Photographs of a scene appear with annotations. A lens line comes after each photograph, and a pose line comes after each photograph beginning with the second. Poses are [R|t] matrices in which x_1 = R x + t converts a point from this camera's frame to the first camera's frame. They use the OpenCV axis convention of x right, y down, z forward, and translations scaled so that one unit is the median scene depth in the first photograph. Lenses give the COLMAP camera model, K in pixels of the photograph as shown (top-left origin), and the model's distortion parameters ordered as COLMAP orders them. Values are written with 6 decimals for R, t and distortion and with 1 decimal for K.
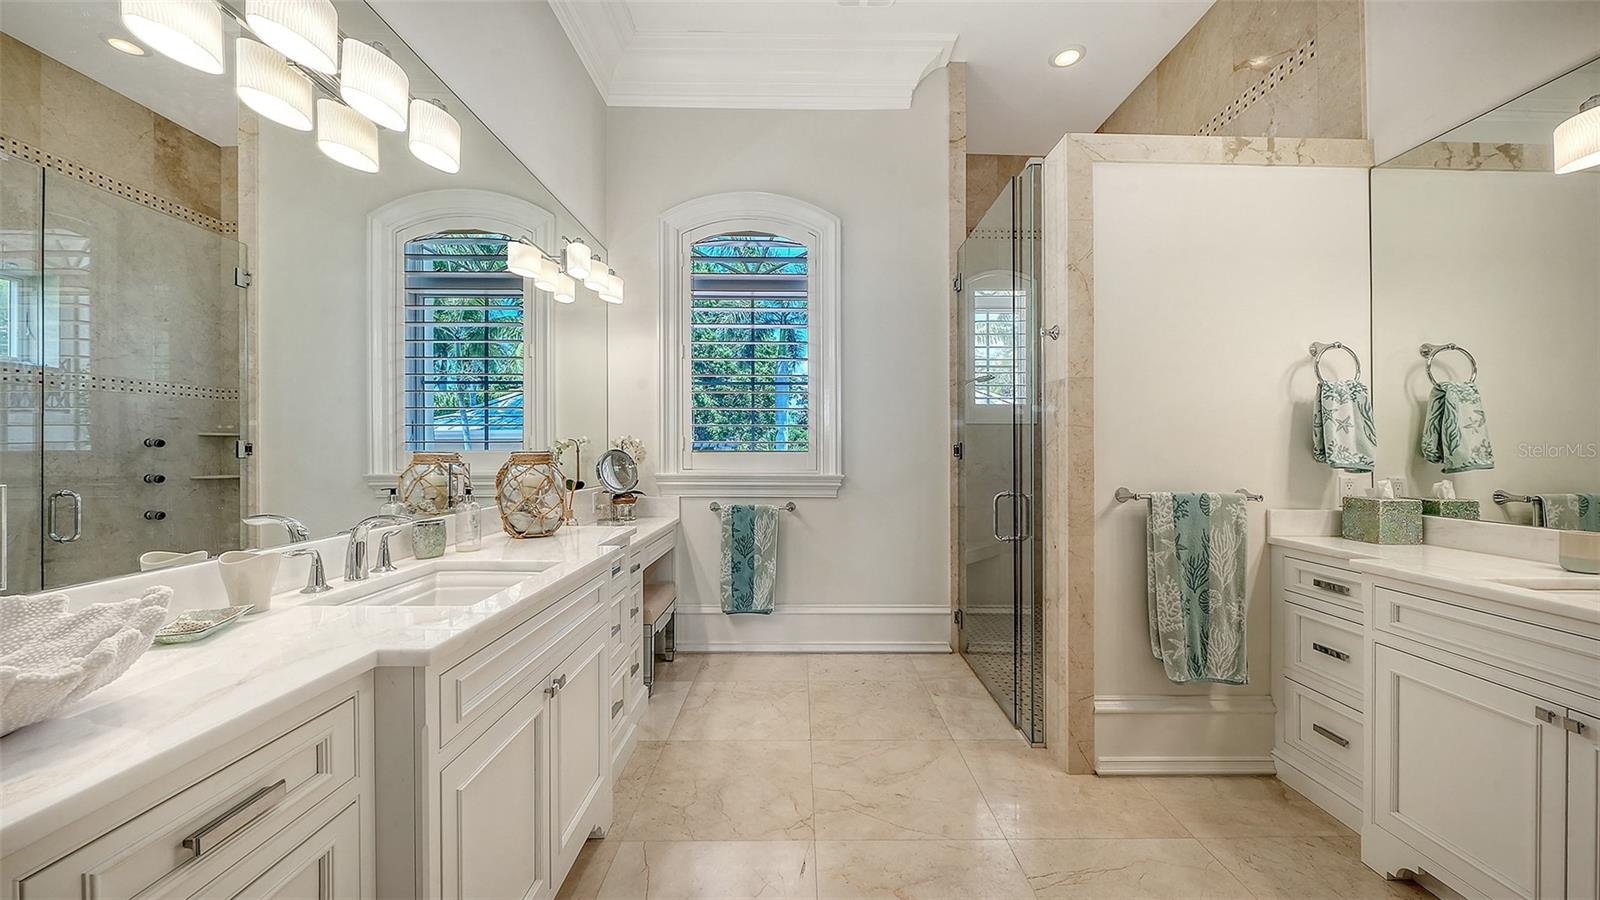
lens RADIAL K [[558.8, 0, 807.6], [0, 558.8, 438.6], [0, 0, 1]] dist [0.001969, -0.001127]
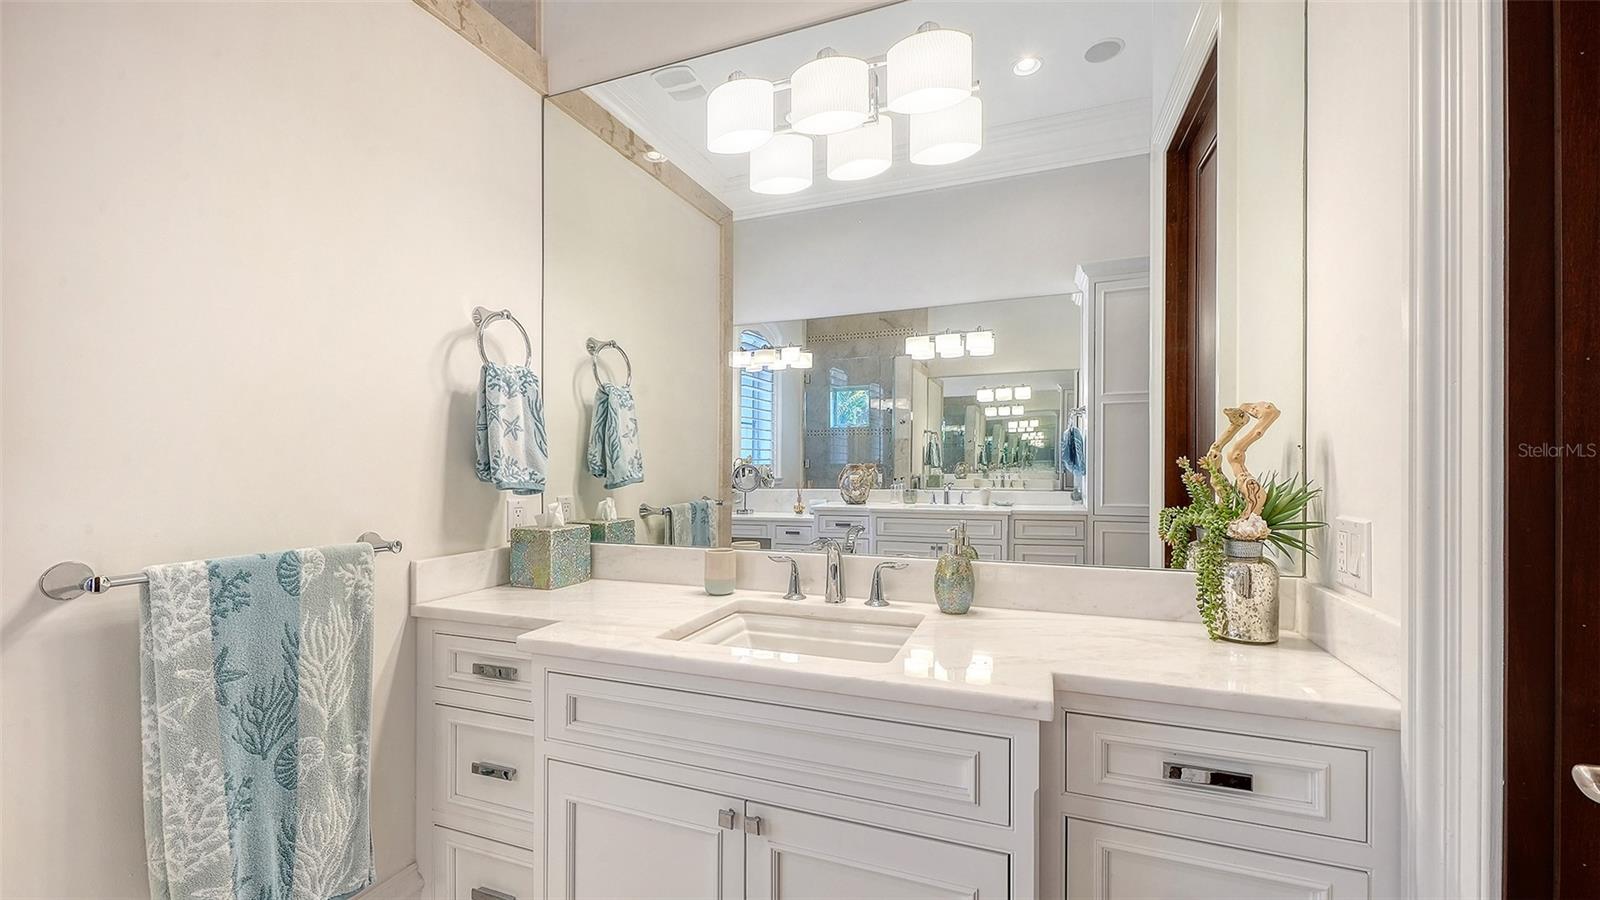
lens RADIAL K [[593.3, 0, 810.0], [0, 593.3, 453.2], [0, 0, 1]] dist [-0.008430, -0.000077]
pose [[0.342327, 0.006342, 0.939560, 0.376524], [-0.002645, 0.999980, -0.005786, 0.010578], [-0.939577, -0.000504, 0.342336, 0.381890]]
